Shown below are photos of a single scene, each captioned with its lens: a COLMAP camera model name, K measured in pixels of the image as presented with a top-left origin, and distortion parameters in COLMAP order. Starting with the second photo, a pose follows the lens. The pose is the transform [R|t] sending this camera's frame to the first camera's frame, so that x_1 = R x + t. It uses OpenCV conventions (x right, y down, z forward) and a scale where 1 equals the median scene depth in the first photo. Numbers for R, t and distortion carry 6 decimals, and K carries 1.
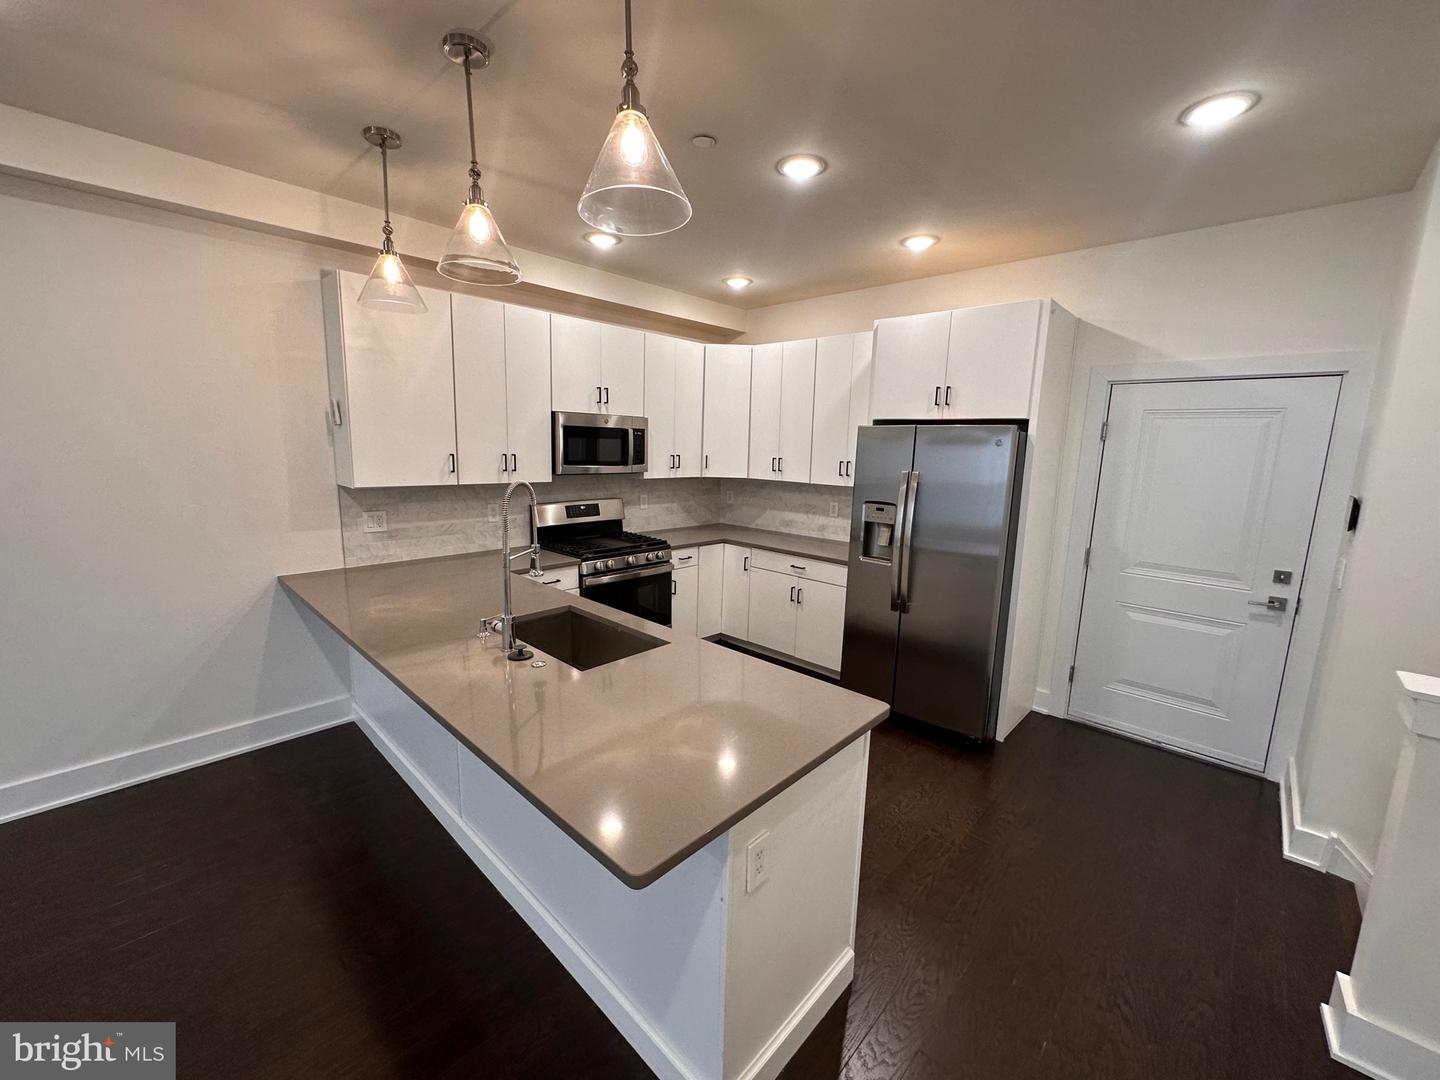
lens RADIAL K [[575.3, 0, 720.0], [0, 575.3, 540.0], [0, 0, 1]] dist [0.001179, 0.000155]
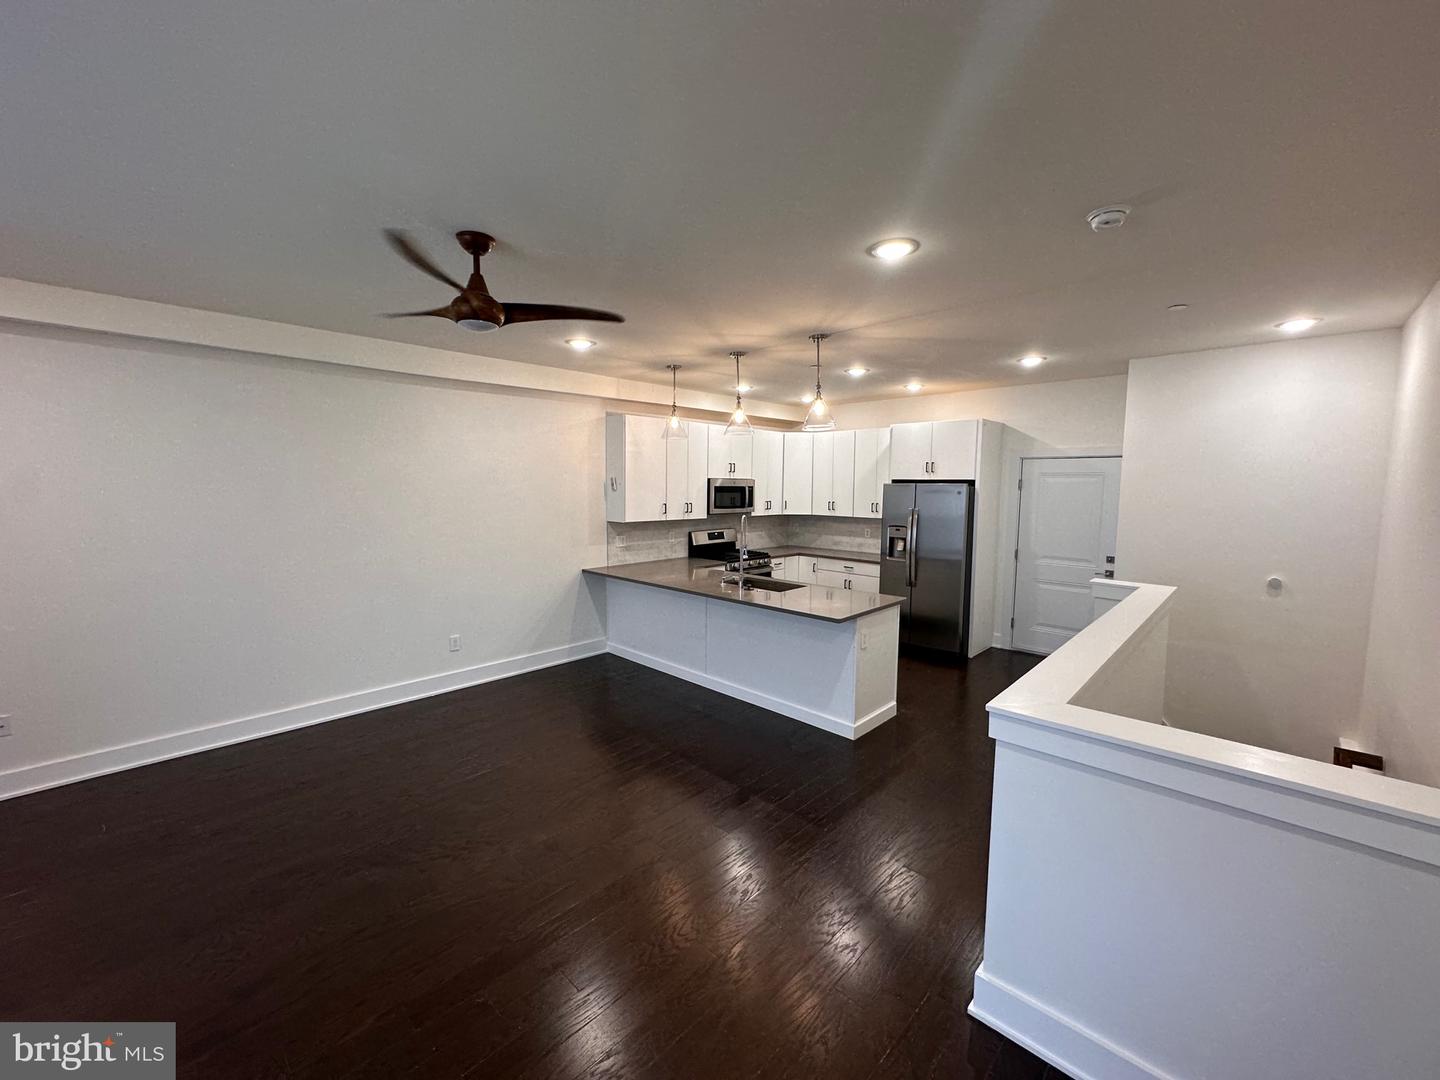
lens RADIAL K [[580.5, 0, 720.0], [0, 580.5, 540.0], [0, 0, 1]] dist [0.000611, 0.000037]
pose [[0.999699, -0.017808, -0.016854, -0.221921], [0.016582, 0.997391, -0.070252, 0.086975], [0.018061, 0.069952, 0.997387, -0.733562]]
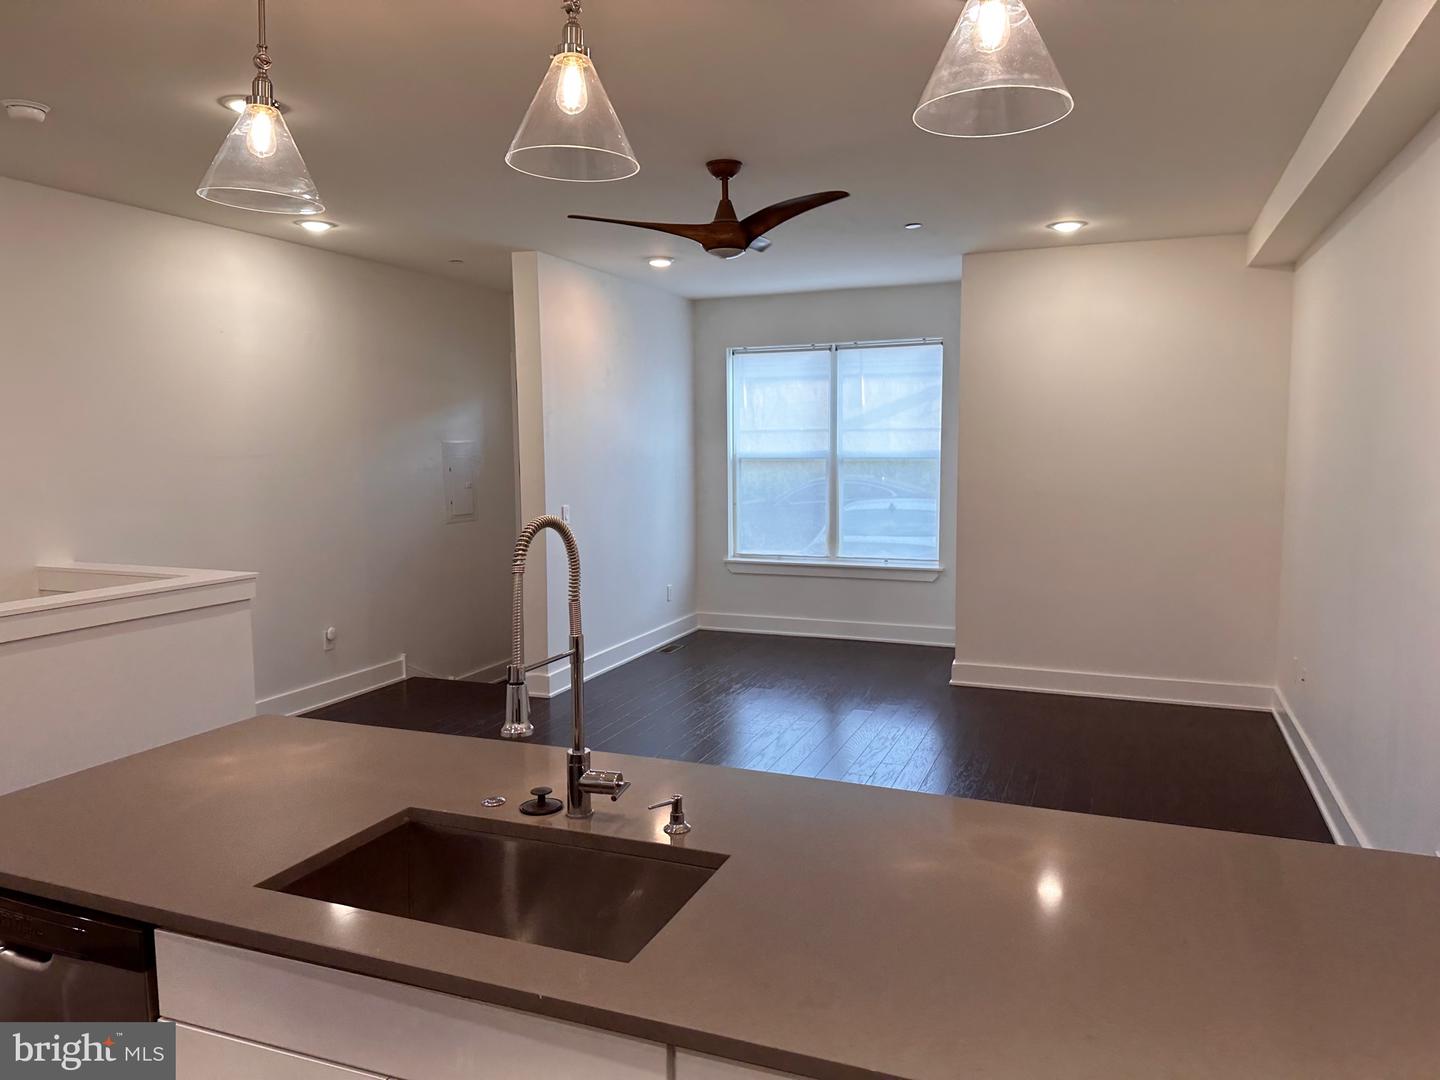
lens RADIAL K [[997.0, 0, 720.0], [0, 997.0, 540.0], [0, 0, 1]] dist [-0.000286, -0.000819]
pose [[-0.926211, 0.017105, -0.376618, -0.069491], [-0.080092, 0.967240, 0.240898, -0.160671], [0.368400, 0.253286, -0.894498, 0.990736]]
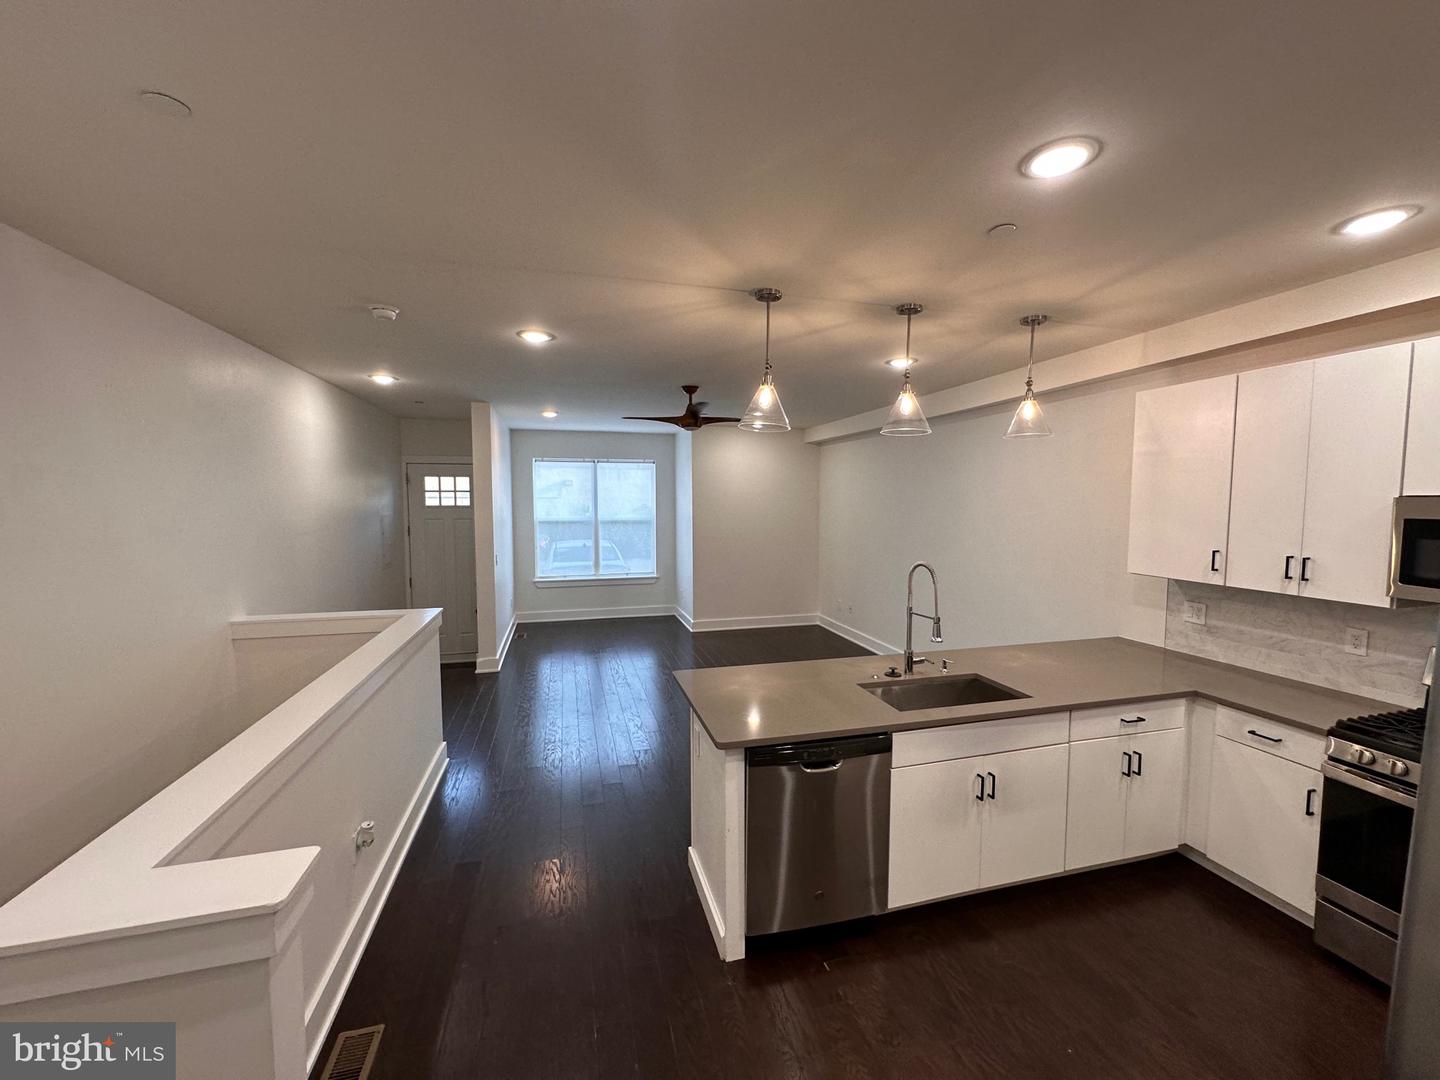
lens RADIAL K [[575.3, 0, 720.0], [0, 575.3, 540.0], [0, 0, 1]] dist [0.001179, 0.000155]
pose [[-0.527071, 0.033312, -0.849168, 0.603639], [-0.155745, 0.978521, 0.135056, -0.142889], [0.835428, 0.203438, -0.510562, 0.695737]]
